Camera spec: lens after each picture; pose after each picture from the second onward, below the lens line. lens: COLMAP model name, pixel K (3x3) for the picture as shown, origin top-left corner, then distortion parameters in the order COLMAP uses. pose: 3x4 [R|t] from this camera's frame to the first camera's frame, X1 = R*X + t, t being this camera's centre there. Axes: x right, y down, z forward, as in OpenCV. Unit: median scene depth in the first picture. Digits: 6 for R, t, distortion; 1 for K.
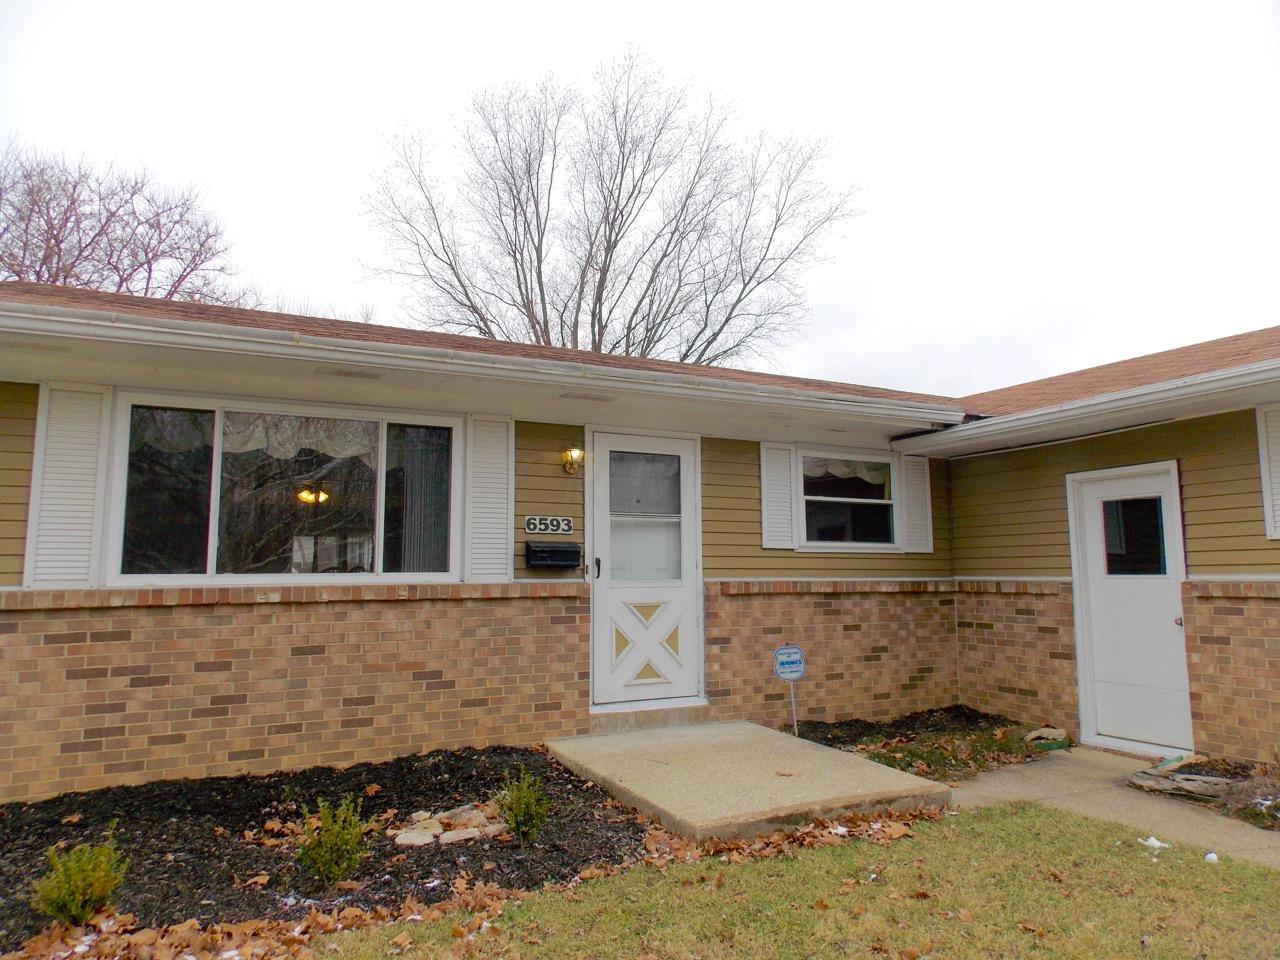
lens RADIAL K [[843.8, 0, 643.5], [0, 843.8, 483.0], [0, 0, 1]] dist [0.010323, -0.008654]
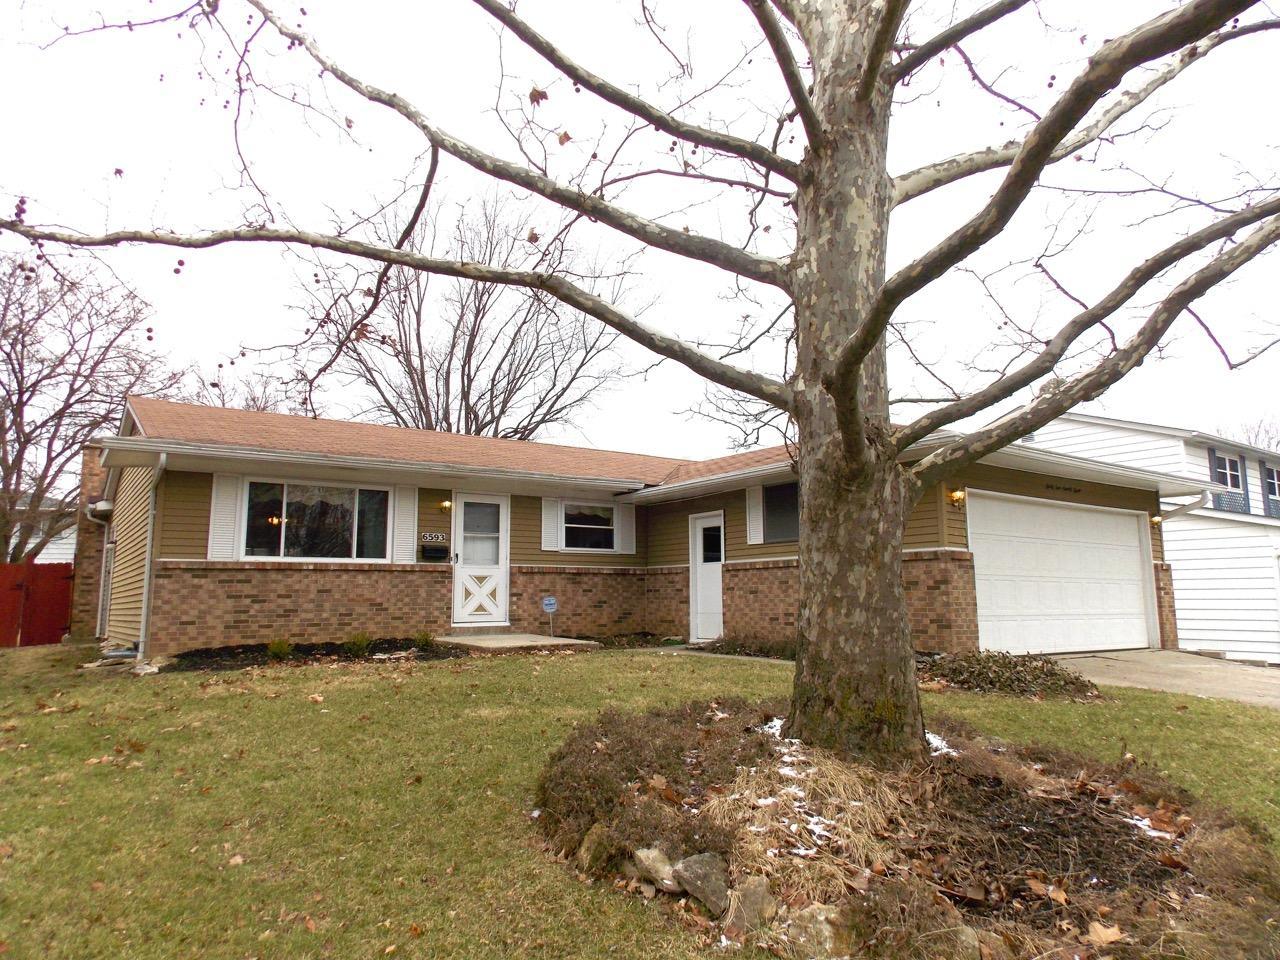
lens RADIAL K [[843.8, 0, 643.5], [0, 843.8, 483.0], [0, 0, 1]] dist [0.010323, -0.008654]
pose [[0.988486, 0.018196, 0.150215, 0.081978], [-0.014055, 0.999493, -0.028586, -0.030227], [-0.150659, 0.026145, 0.988240, -1.093312]]
